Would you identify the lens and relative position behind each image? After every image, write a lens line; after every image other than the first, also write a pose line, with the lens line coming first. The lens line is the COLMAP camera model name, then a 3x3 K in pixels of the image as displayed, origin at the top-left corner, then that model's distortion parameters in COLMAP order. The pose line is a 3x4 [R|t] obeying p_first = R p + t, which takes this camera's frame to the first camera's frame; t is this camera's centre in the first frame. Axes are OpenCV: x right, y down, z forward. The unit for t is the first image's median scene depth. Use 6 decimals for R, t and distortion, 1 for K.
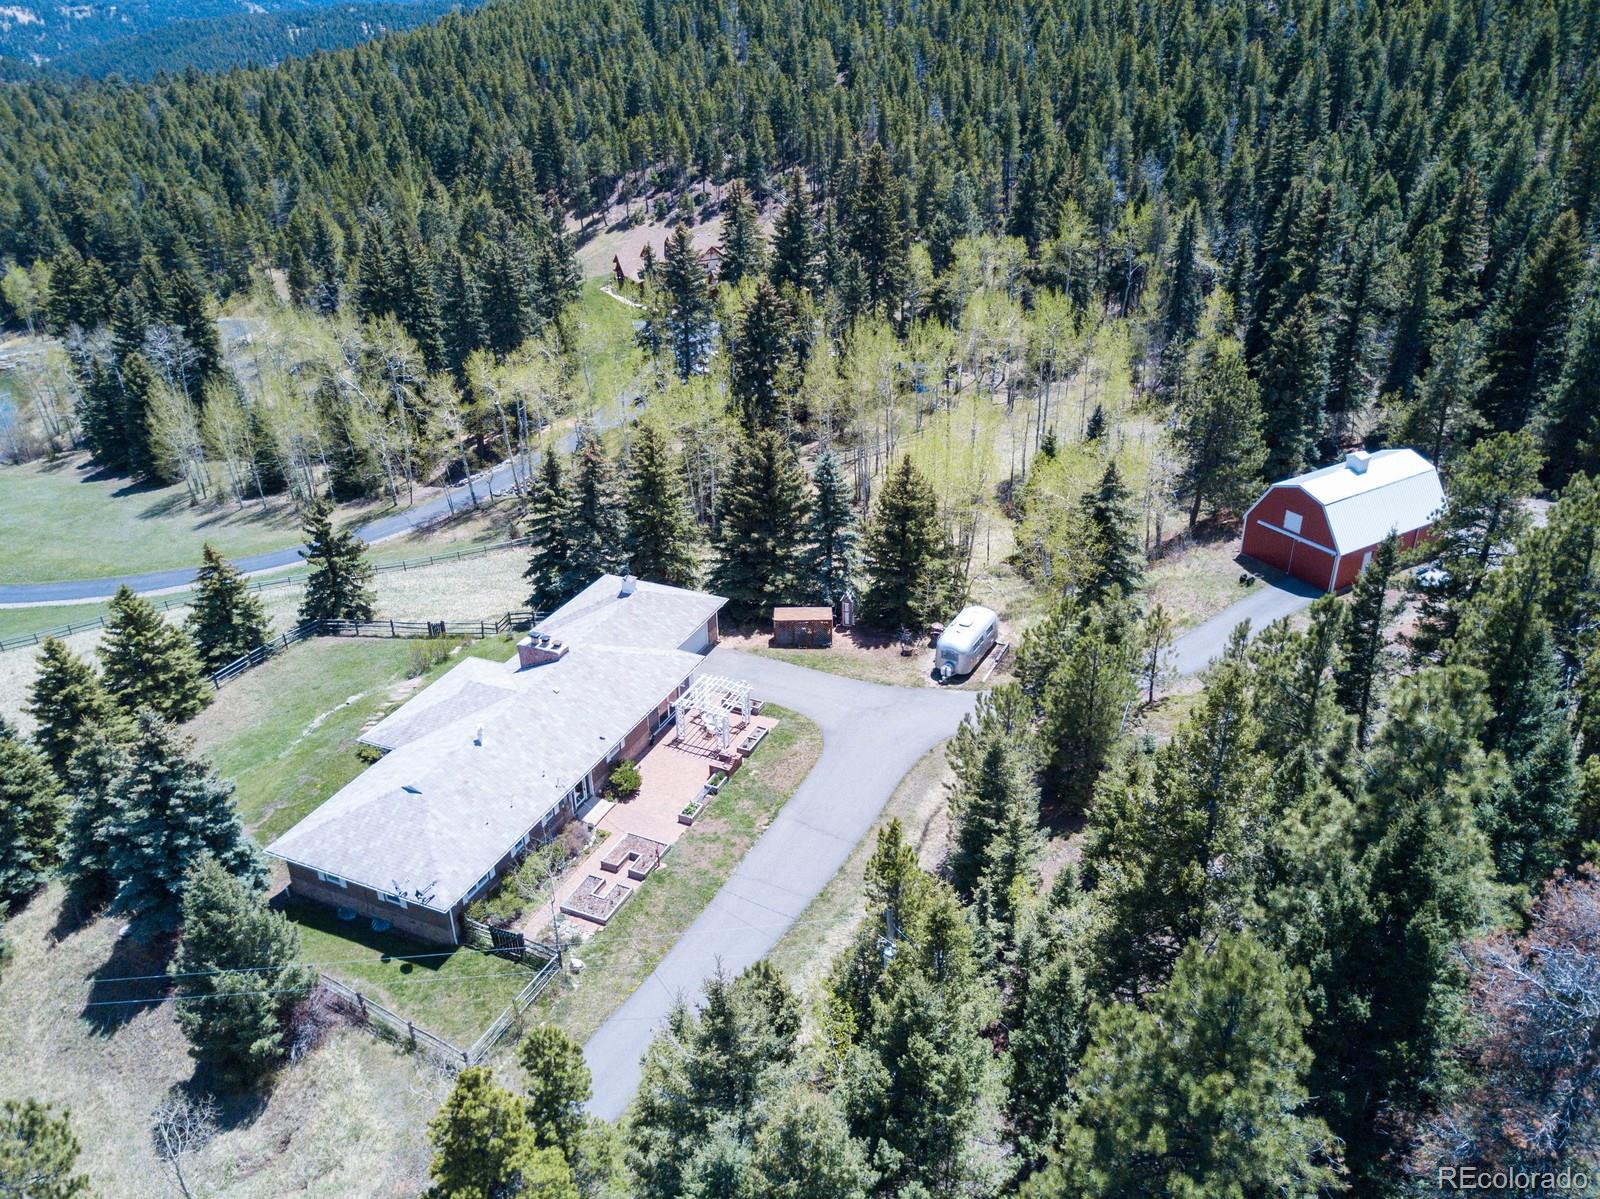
lens RADIAL K [[1178.5, 0, 803.1], [0, 1178.5, 596.7], [0, 0, 1]] dist [0.025239, -0.004047]
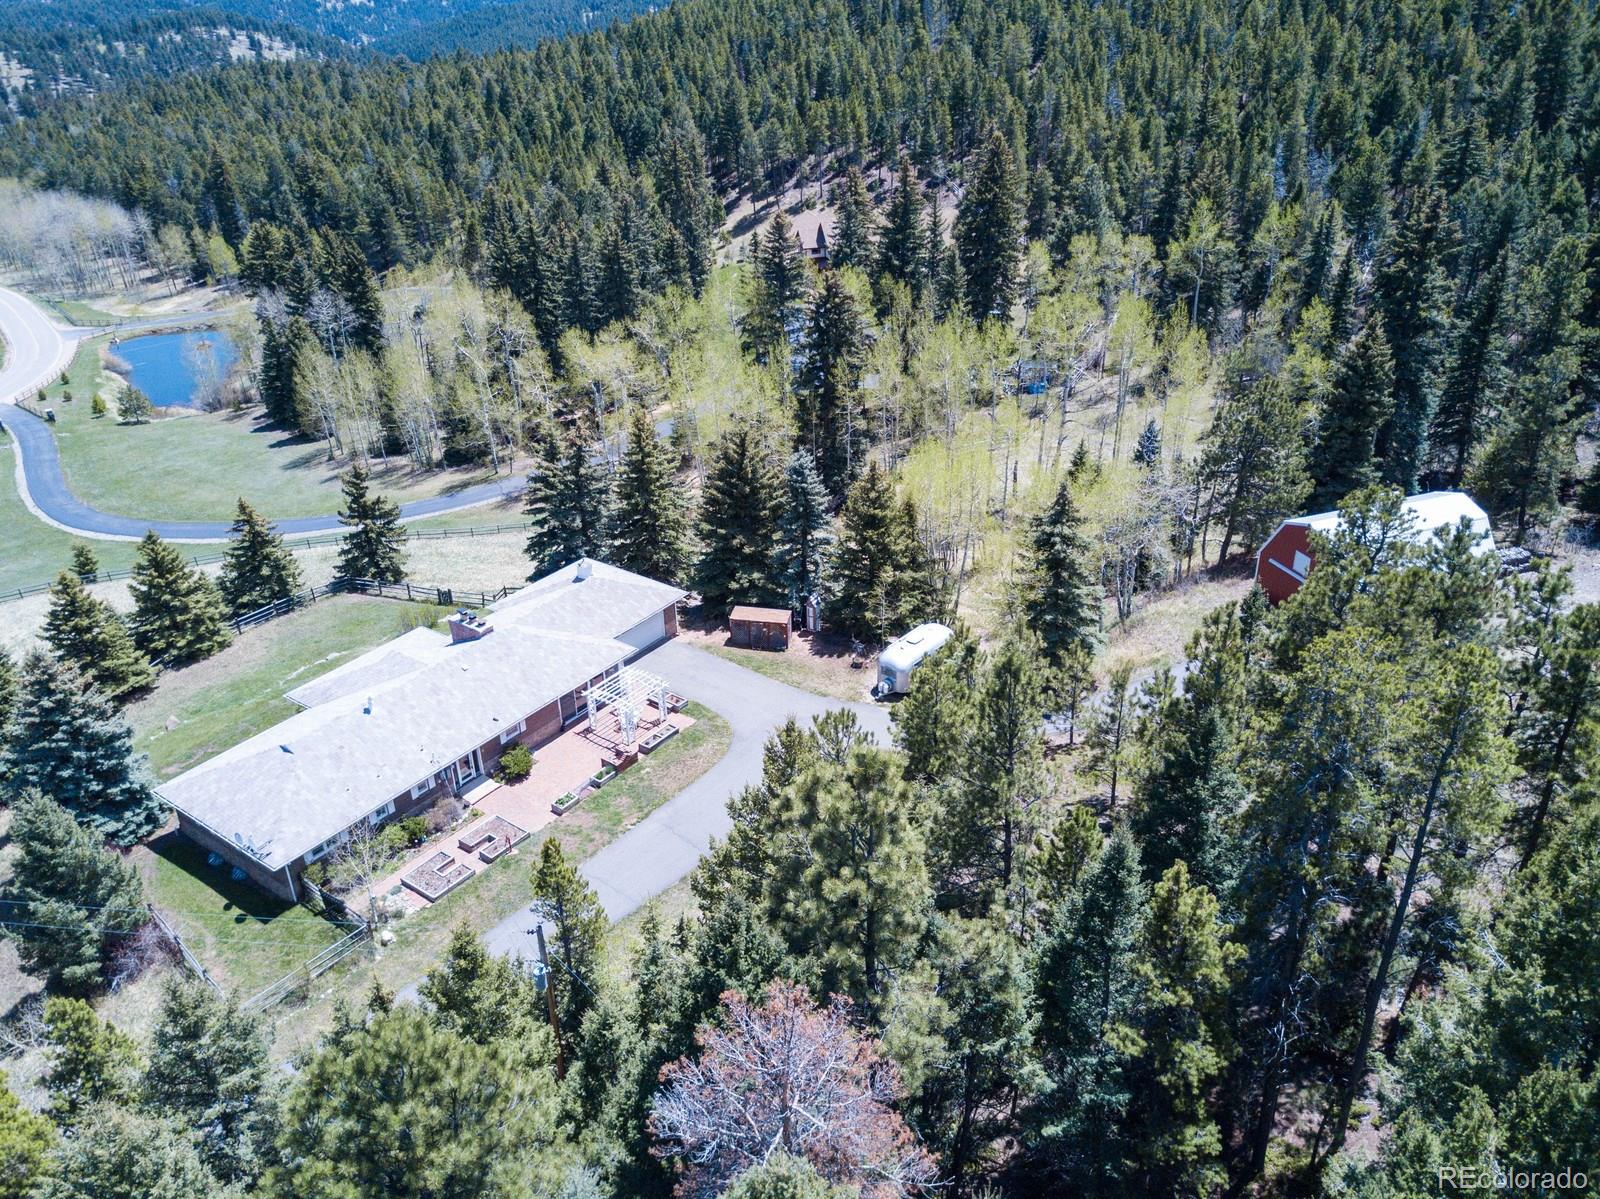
lens RADIAL K [[1178.5, 0, 799.6], [0, 1178.5, 603.5], [0, 0, 1]] dist [0.025239, -0.004047]
pose [[0.979299, 0.091132, -0.180746, 0.183399], [-0.088154, 0.995807, 0.024461, -0.019262], [0.182217, -0.008021, 0.983226, 0.034899]]
